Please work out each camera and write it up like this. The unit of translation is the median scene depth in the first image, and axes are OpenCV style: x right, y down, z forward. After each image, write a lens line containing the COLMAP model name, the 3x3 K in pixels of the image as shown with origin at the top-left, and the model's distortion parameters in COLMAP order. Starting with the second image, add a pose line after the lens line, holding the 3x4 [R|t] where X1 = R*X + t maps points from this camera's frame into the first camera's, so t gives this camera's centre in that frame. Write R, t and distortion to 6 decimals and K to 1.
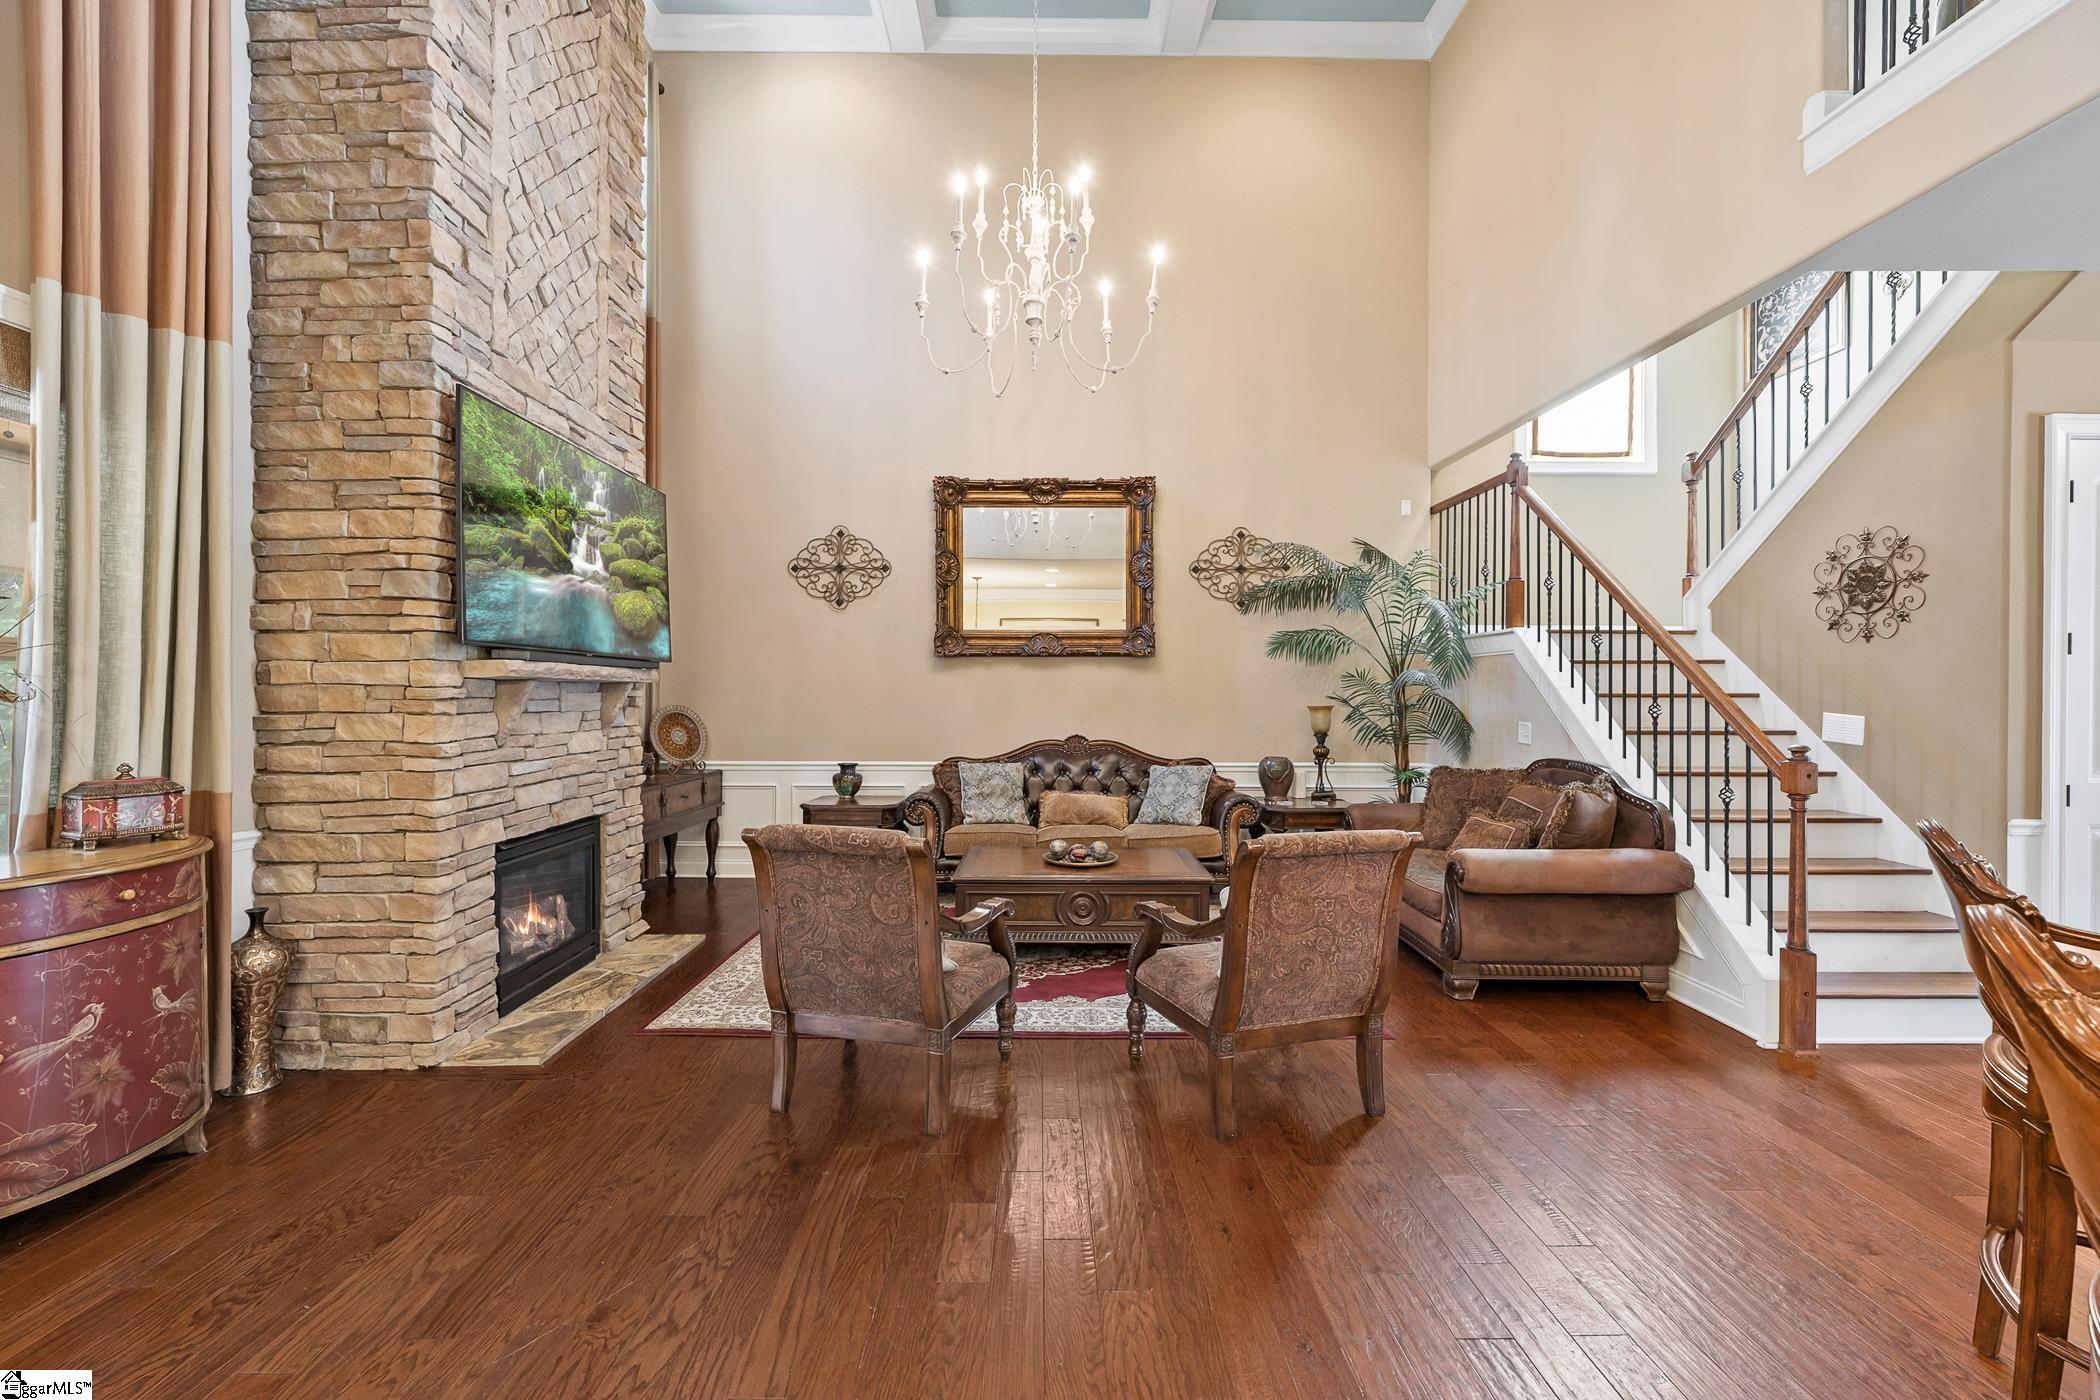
lens RADIAL K [[844.1, 0, 1035.5], [0, 844.1, 695.9], [0, 0, 1]] dist [-0.002734, 0.000595]
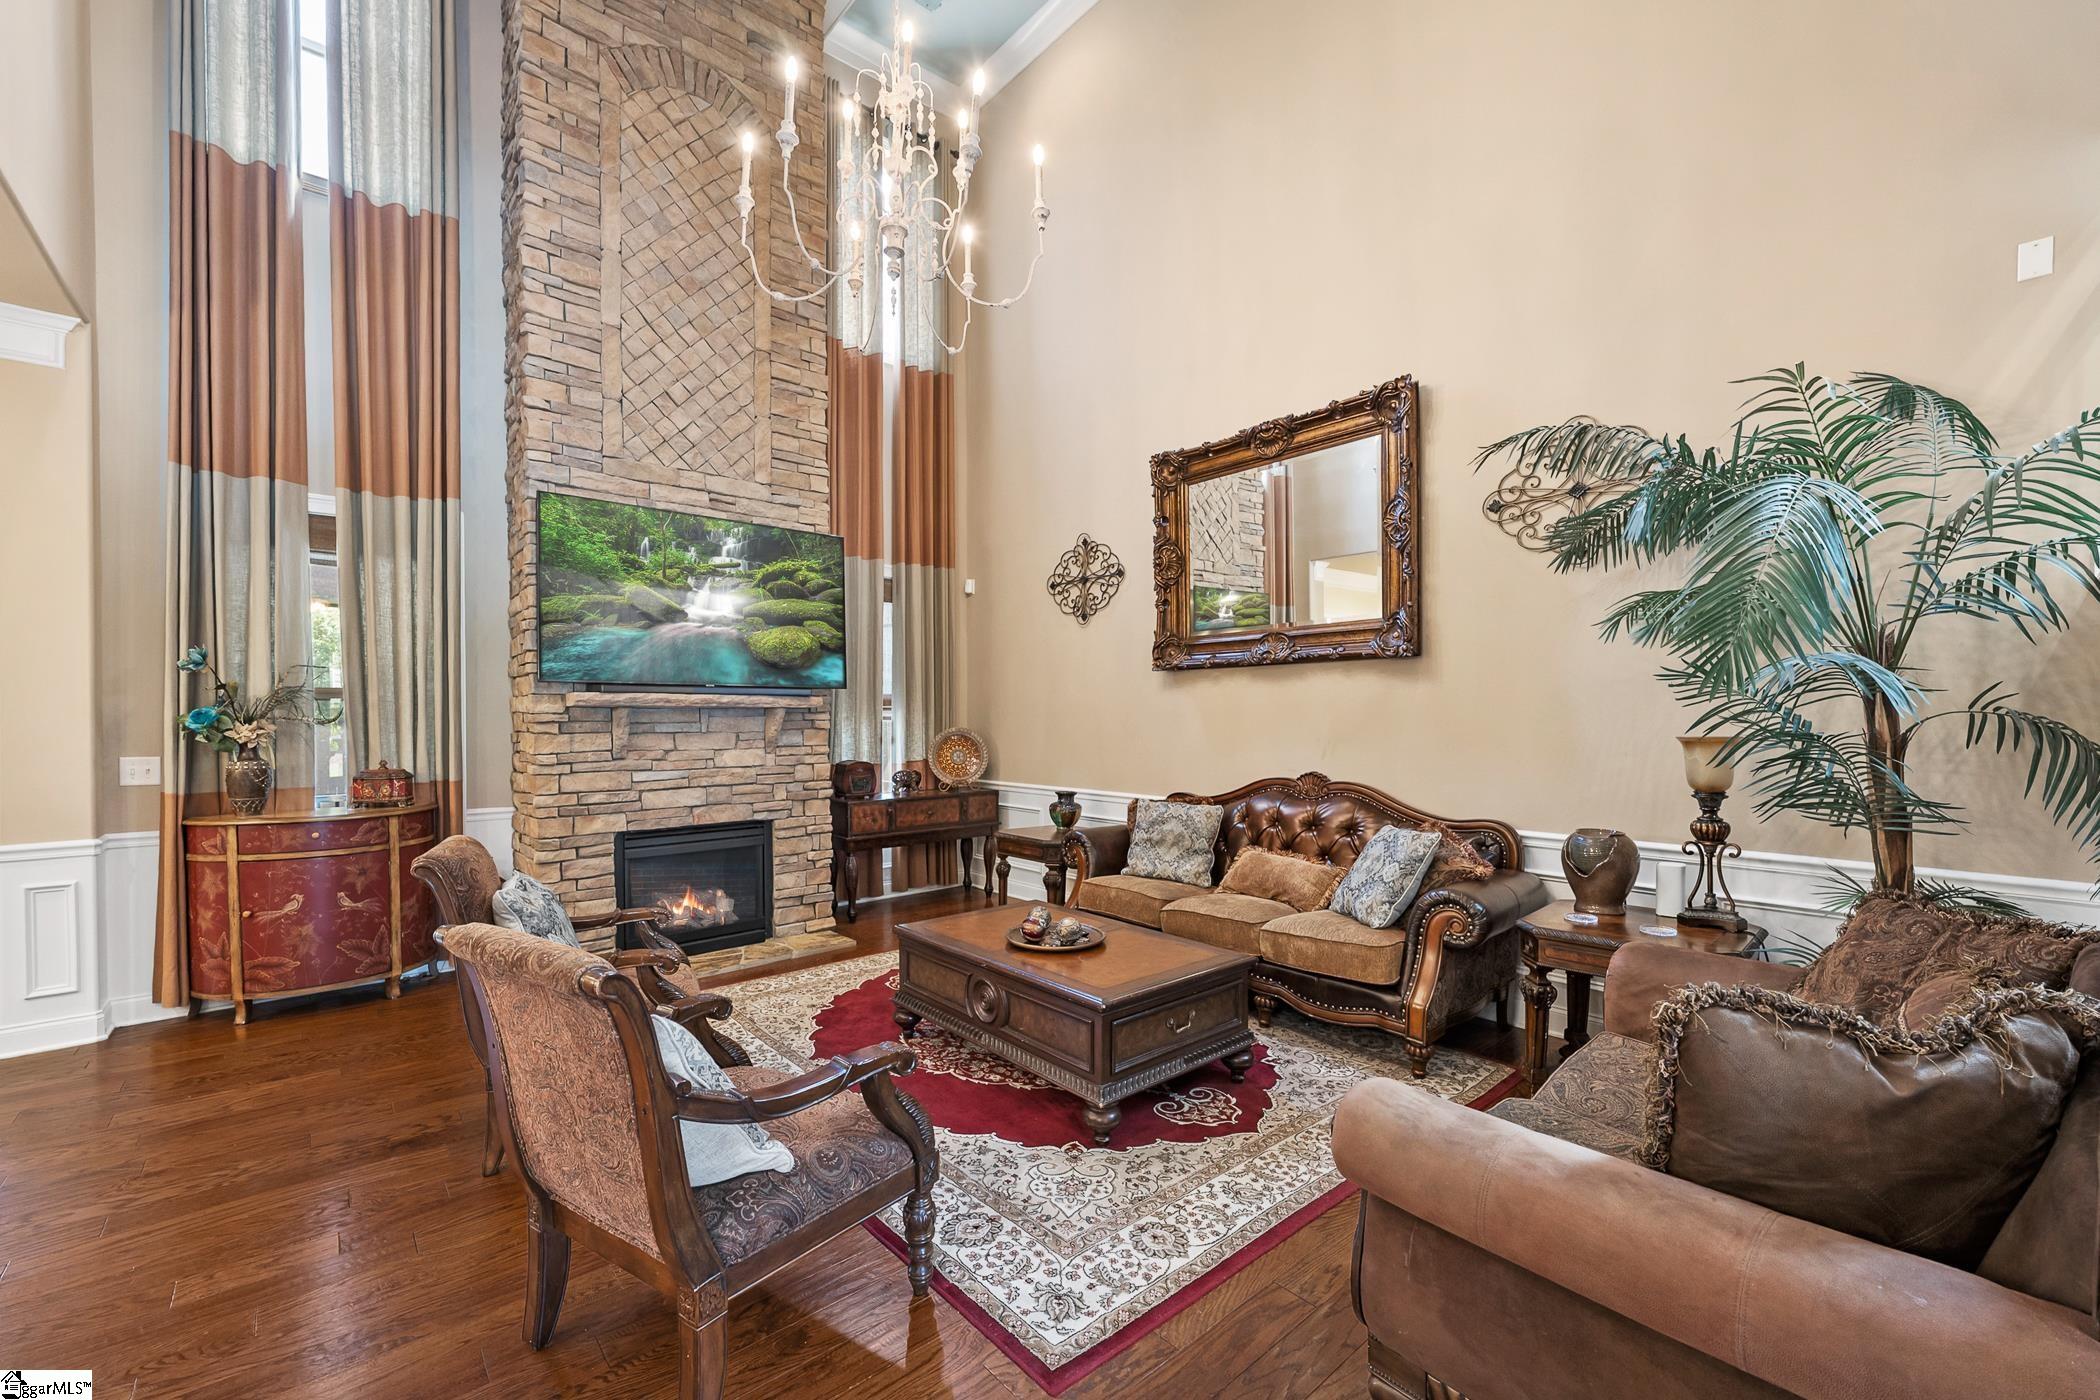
lens RADIAL K [[844.1, 0, 1035.3], [0, 844.1, 724.2], [0, 0, 1]] dist [-0.002734, 0.000595]
pose [[0.651296, 0.003142, -0.758817, 0.516920], [0.003118, 0.999972, 0.006817, -0.000038], [0.758817, -0.006806, 0.651268, 0.428623]]
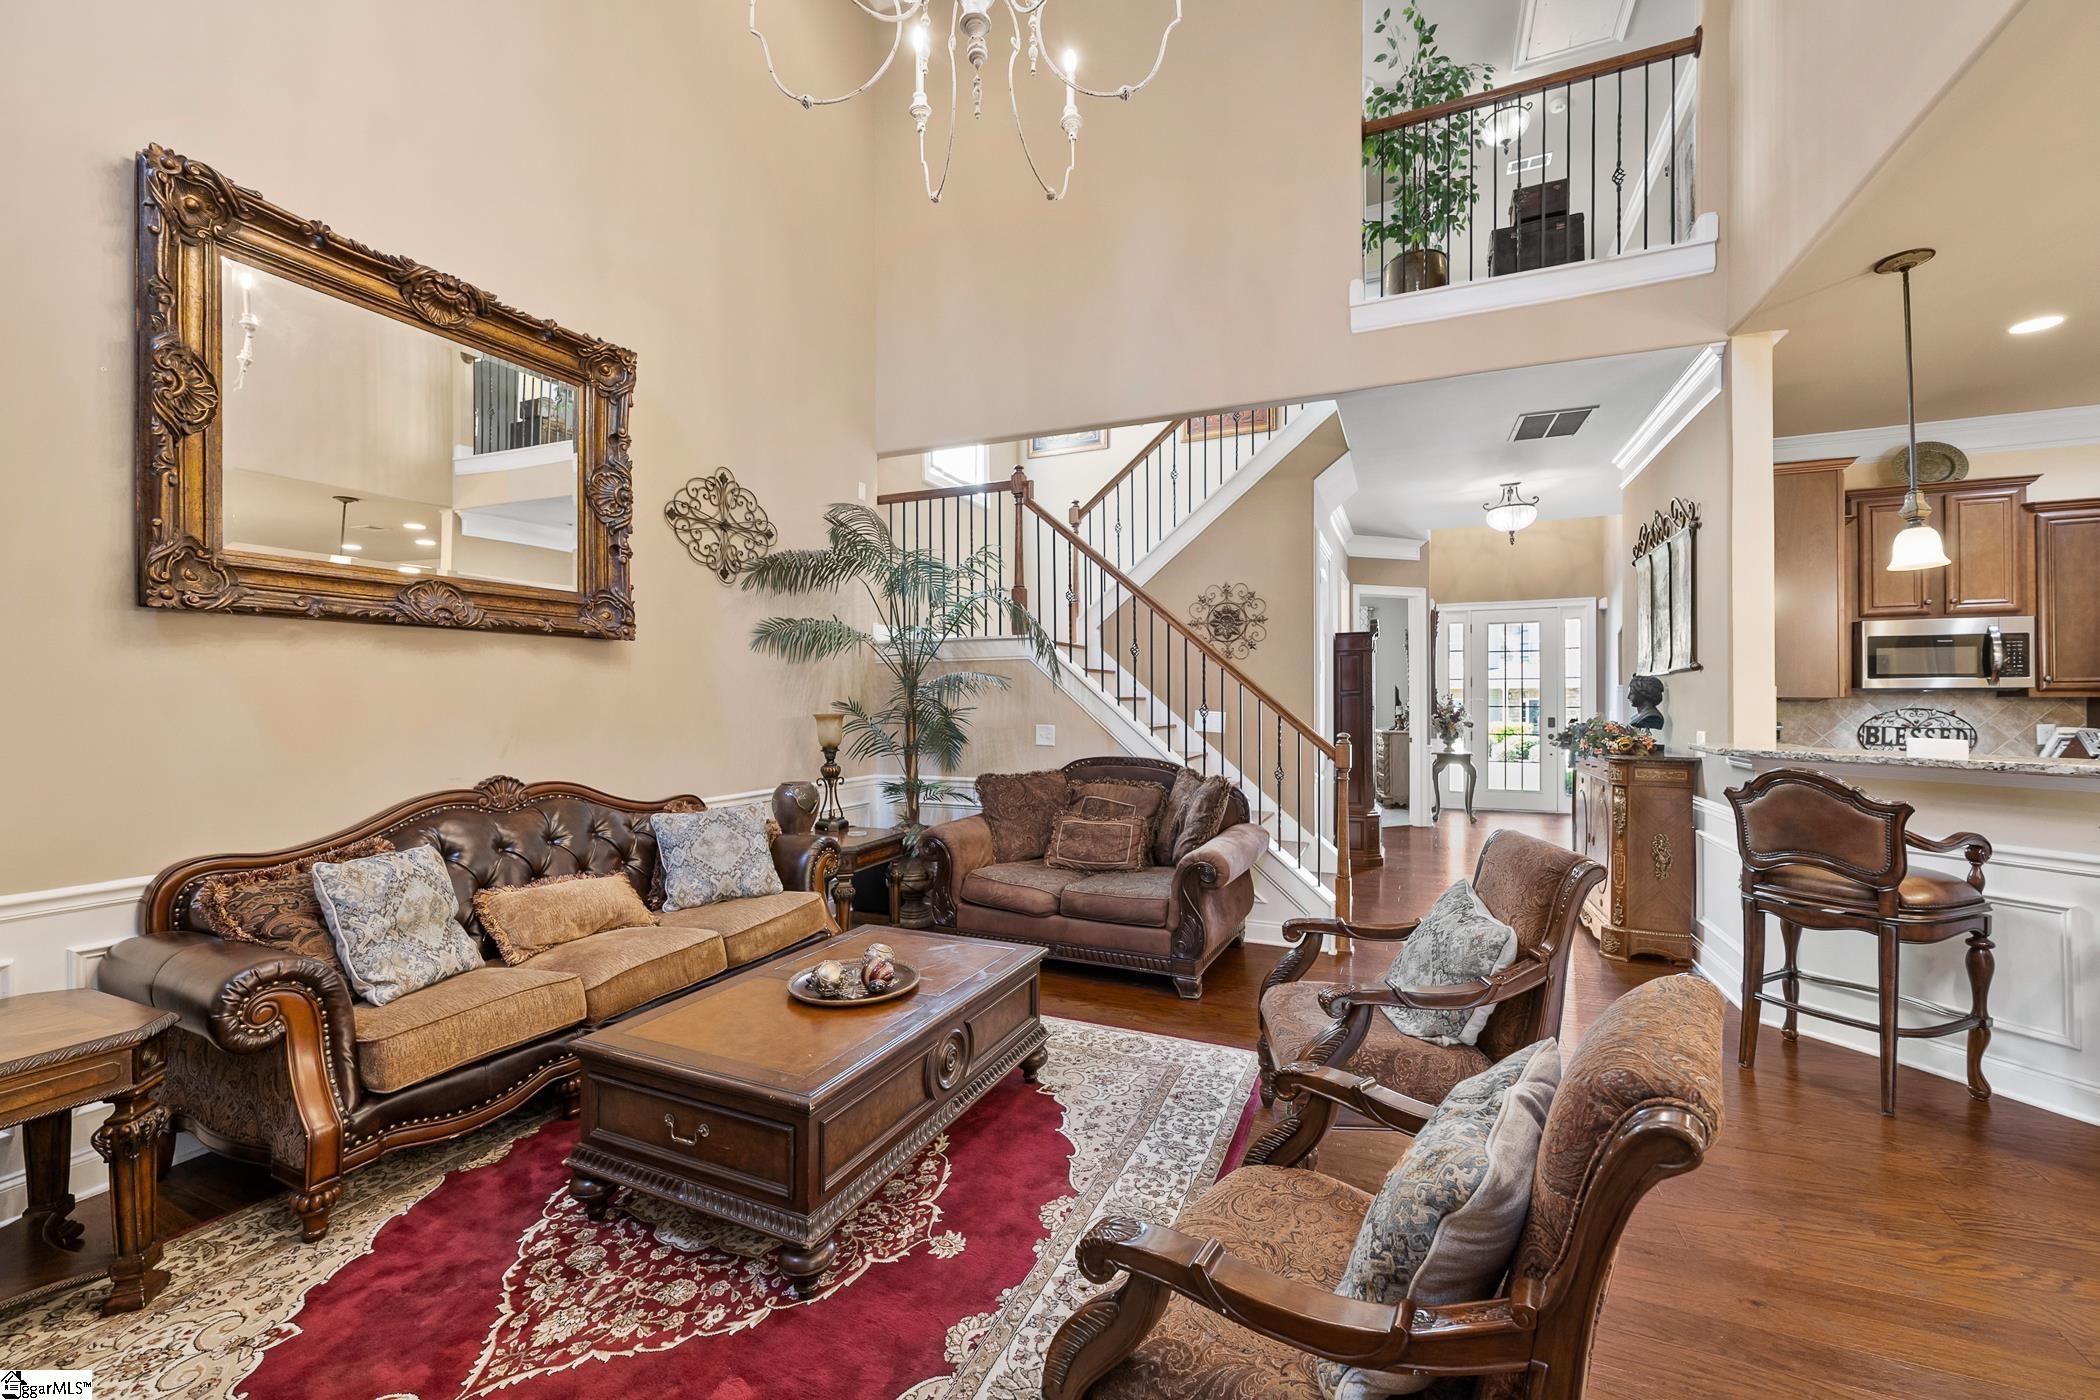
lens RADIAL K [[844.1, 0, 1053.1], [0, 844.1, 696.9], [0, 0, 1]] dist [-0.002734, 0.000595]
pose [[0.395405, -0.002200, 0.918504, -0.364704], [0.006363, 0.999980, -0.000345, -0.003014], [-0.918485, 0.005981, 0.395411, 0.548326]]
